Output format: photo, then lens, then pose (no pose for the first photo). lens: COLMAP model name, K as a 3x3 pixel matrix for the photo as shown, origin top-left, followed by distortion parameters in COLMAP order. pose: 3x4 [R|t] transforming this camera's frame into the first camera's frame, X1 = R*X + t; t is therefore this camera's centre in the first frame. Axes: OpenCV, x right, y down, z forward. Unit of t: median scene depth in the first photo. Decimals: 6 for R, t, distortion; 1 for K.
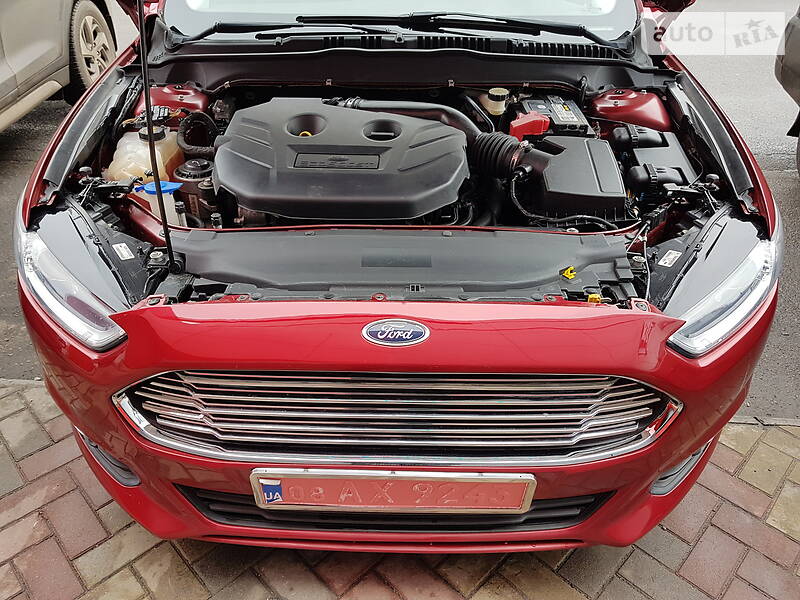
lens RADIAL K [[619.5, 0, 390.3], [0, 619.5, 325.4], [0, 0, 1]] dist [0.120558, -0.187332]
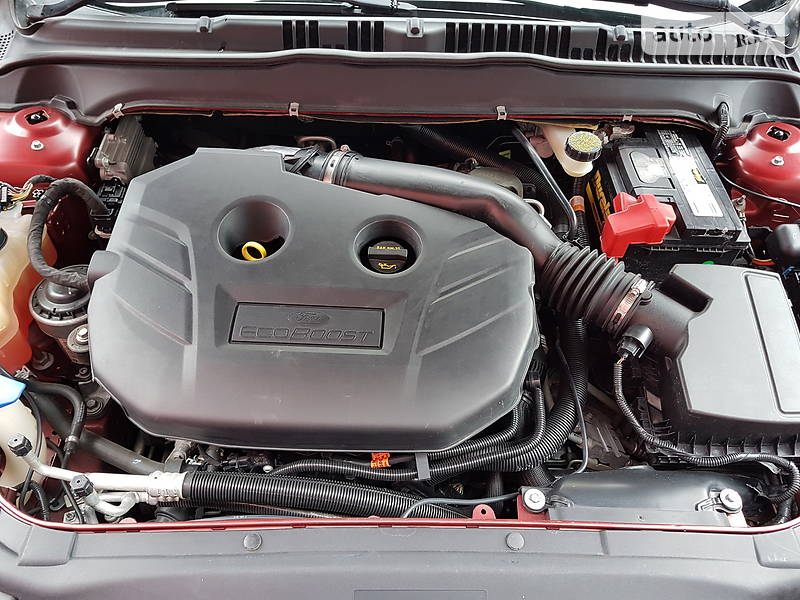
lens RADIAL K [[619.5, 0, 400.1], [0, 619.5, 290.8], [0, 0, 1]] dist [0.120558, -0.187332]
pose [[0.999610, -0.001362, 0.027898, -0.017320], [-0.004874, 0.974975, 0.222259, -0.395248], [-0.027503, -0.222308, 0.974588, 0.435866]]
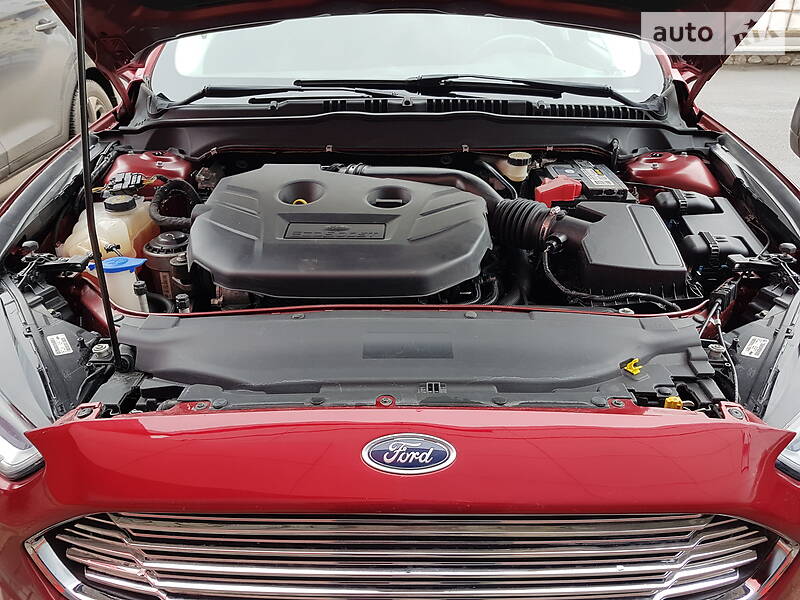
lens RADIAL K [[619.5, 0, 401.6], [0, 619.5, 303.3], [0, 0, 1]] dist [0.120558, -0.187332]
pose [[0.999944, -0.009164, 0.005232, -0.001246], [0.009854, 0.988256, -0.152488, -0.036072], [-0.003773, 0.152531, 0.988291, 0.176480]]
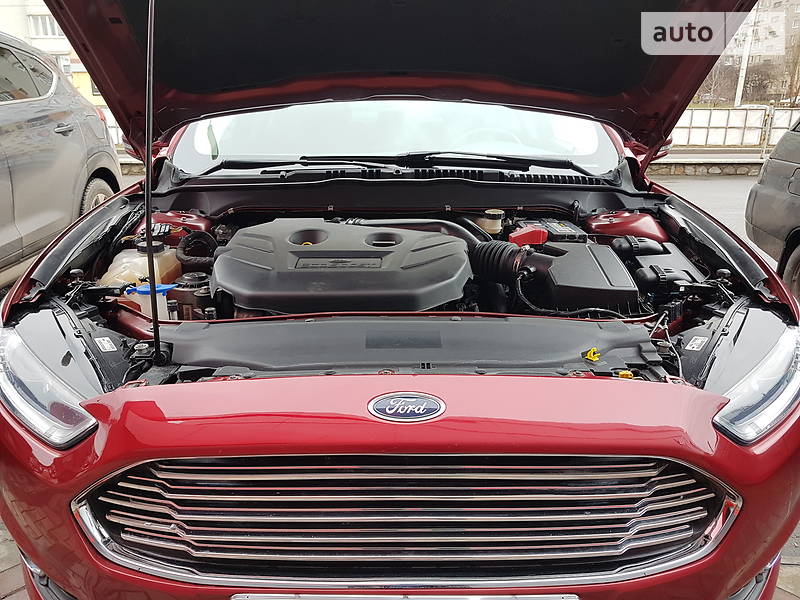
lens RADIAL K [[619.5, 0, 391.2], [0, 619.5, 318.8], [0, 0, 1]] dist [0.120558, -0.187332]
pose [[0.999797, -0.010903, 0.016934, -0.018520], [0.015481, 0.953857, -0.299861, 0.107912], [-0.012884, 0.300062, 0.953833, 0.088408]]
